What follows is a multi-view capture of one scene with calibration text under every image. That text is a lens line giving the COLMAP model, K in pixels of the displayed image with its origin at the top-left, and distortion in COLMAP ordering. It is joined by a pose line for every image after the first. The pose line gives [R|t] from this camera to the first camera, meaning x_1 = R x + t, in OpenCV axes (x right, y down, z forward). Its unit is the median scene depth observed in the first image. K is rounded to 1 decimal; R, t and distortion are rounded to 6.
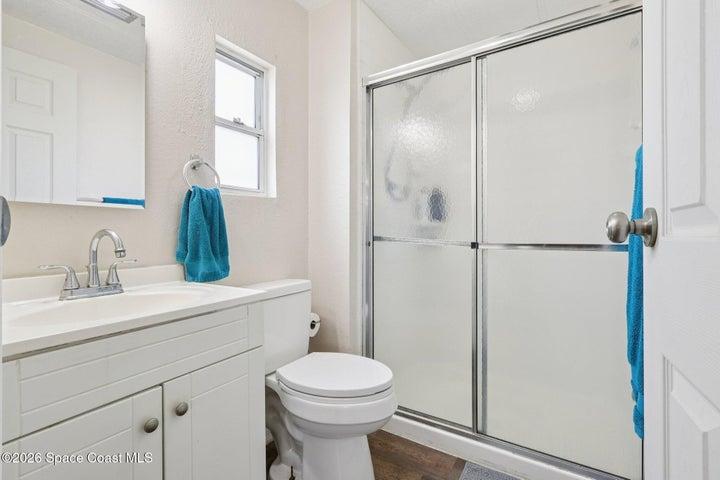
lens RADIAL K [[334.1, 0, 360.0], [0, 334.1, 240.0], [0, 0, 1]] dist [-0.000893, 0.000766]
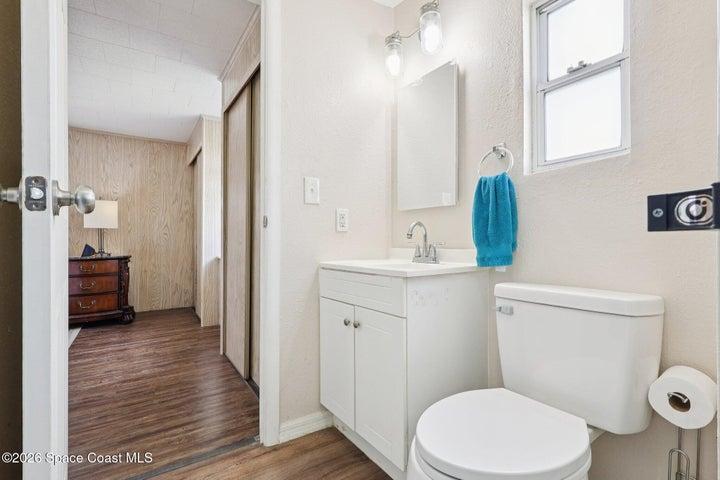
lens RADIAL K [[334.1, 0, 360.0], [0, 334.1, 240.0], [0, 0, 1]] dist [-0.000893, 0.000766]
pose [[-0.396657, 0.002072, -0.917965, 0.536878], [-0.004085, 0.999984, 0.004022, 0.032703], [0.917958, 0.005345, -0.396642, 0.875955]]
